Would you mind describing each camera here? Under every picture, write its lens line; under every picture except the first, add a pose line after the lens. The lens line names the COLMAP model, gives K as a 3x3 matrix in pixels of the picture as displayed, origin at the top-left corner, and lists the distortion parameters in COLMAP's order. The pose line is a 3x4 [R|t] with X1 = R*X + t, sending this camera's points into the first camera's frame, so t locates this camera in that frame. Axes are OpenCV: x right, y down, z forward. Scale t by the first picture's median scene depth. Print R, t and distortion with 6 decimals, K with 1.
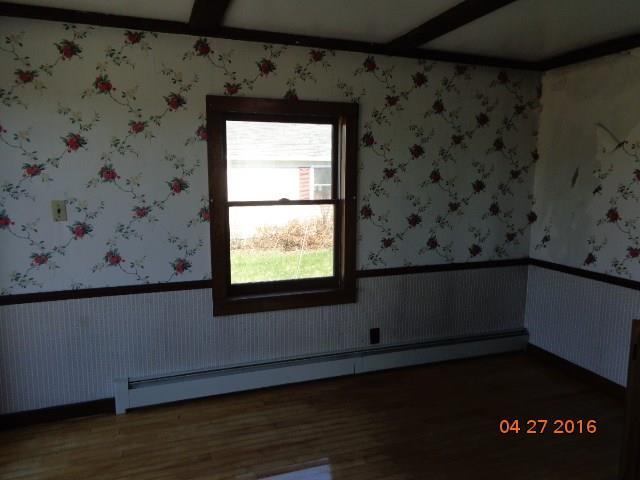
lens RADIAL K [[482.9, 0, 319.3], [0, 482.9, 238.9], [0, 0, 1]] dist [0.009602, 0.002987]
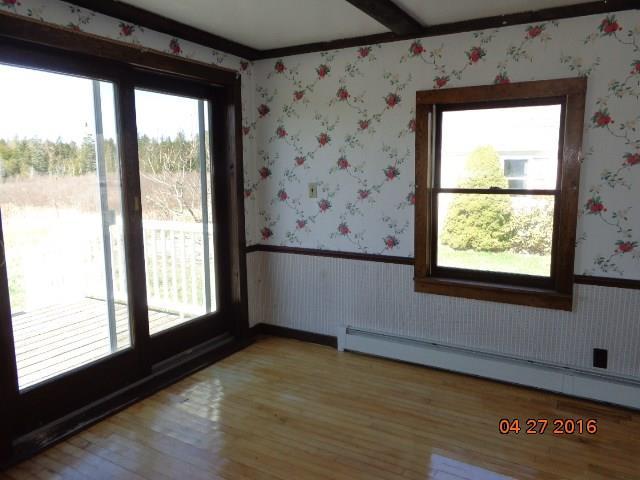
lens RADIAL K [[482.9, 0, 330.3], [0, 482.9, 241.1], [0, 0, 1]] dist [0.009602, 0.002987]
pose [[0.653234, 0.109697, -0.749167, 0.493839], [-0.098898, 0.993334, 0.059216, -0.000954], [0.750669, 0.035409, 0.659729, 0.125400]]
